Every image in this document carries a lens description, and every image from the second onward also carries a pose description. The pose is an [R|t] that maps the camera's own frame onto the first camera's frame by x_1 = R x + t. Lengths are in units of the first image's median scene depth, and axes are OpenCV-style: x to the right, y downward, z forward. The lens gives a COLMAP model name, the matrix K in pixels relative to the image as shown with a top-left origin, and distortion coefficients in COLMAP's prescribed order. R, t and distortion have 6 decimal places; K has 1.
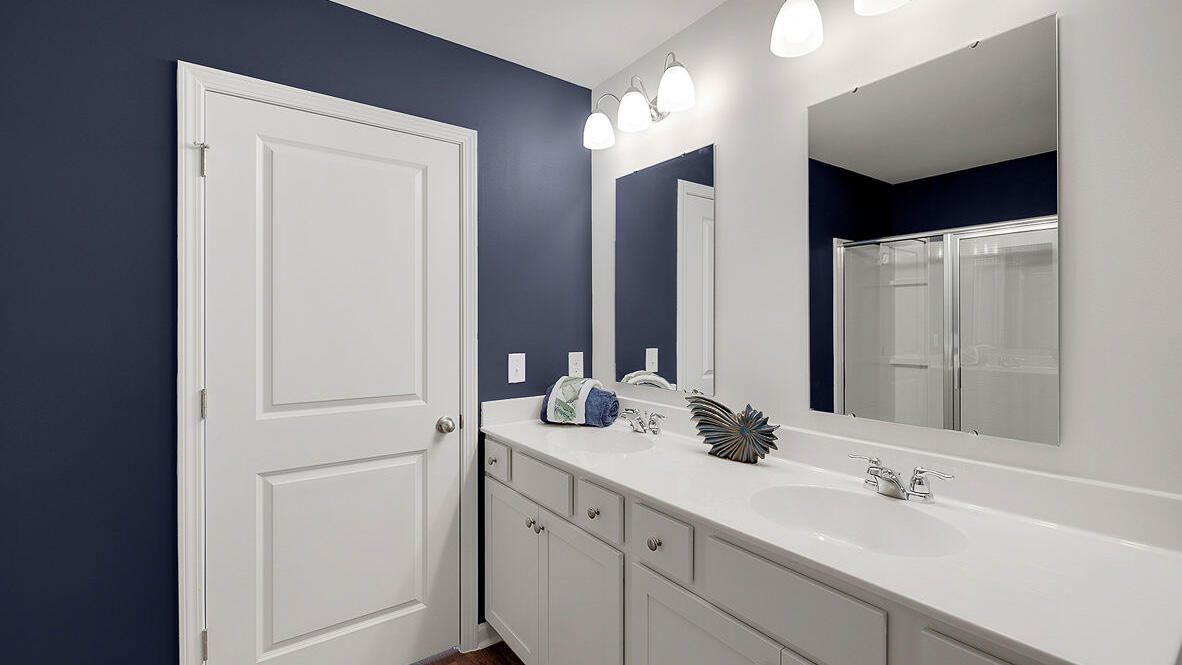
lens RADIAL K [[501.8, 0, 586.9], [0, 501.8, 329.1], [0, 0, 1]] dist [-0.000080, 0.000068]
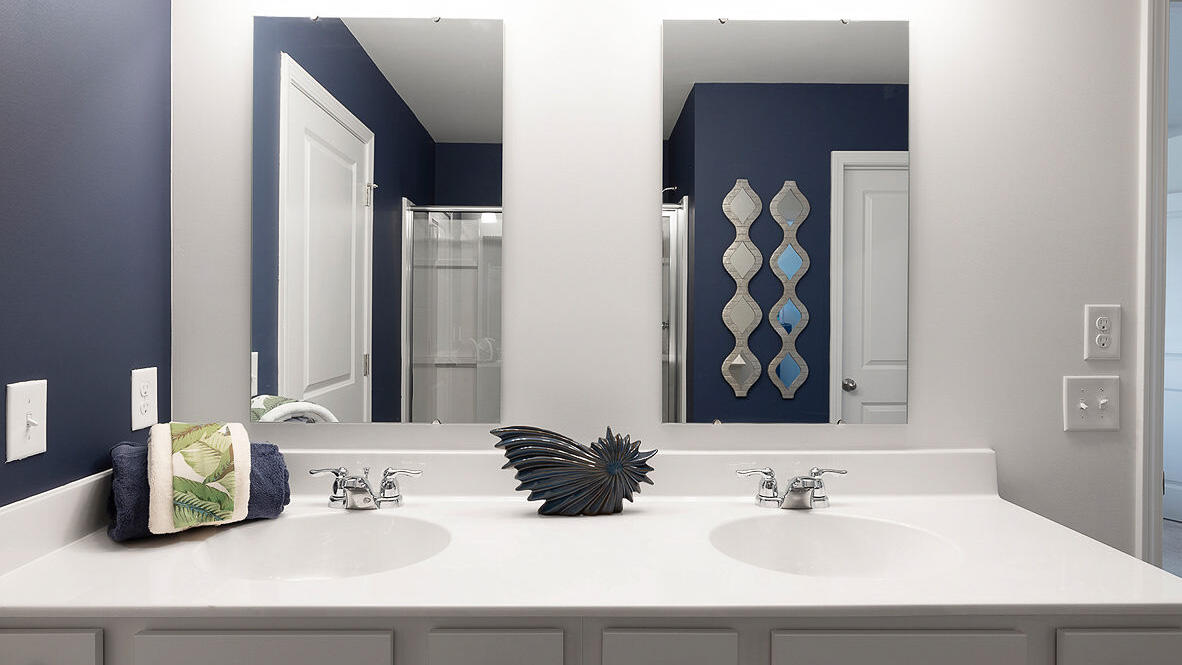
lens RADIAL K [[631.0, 0, 591.0], [0, 631.0, 332.5], [0, 0, 1]] dist [-0.023166, -0.000211]
pose [[0.573530, -0.022088, 0.818887, -0.294488], [-0.000776, 0.999621, 0.027507, -0.002260], [-0.819184, -0.016411, 0.573295, 0.403283]]
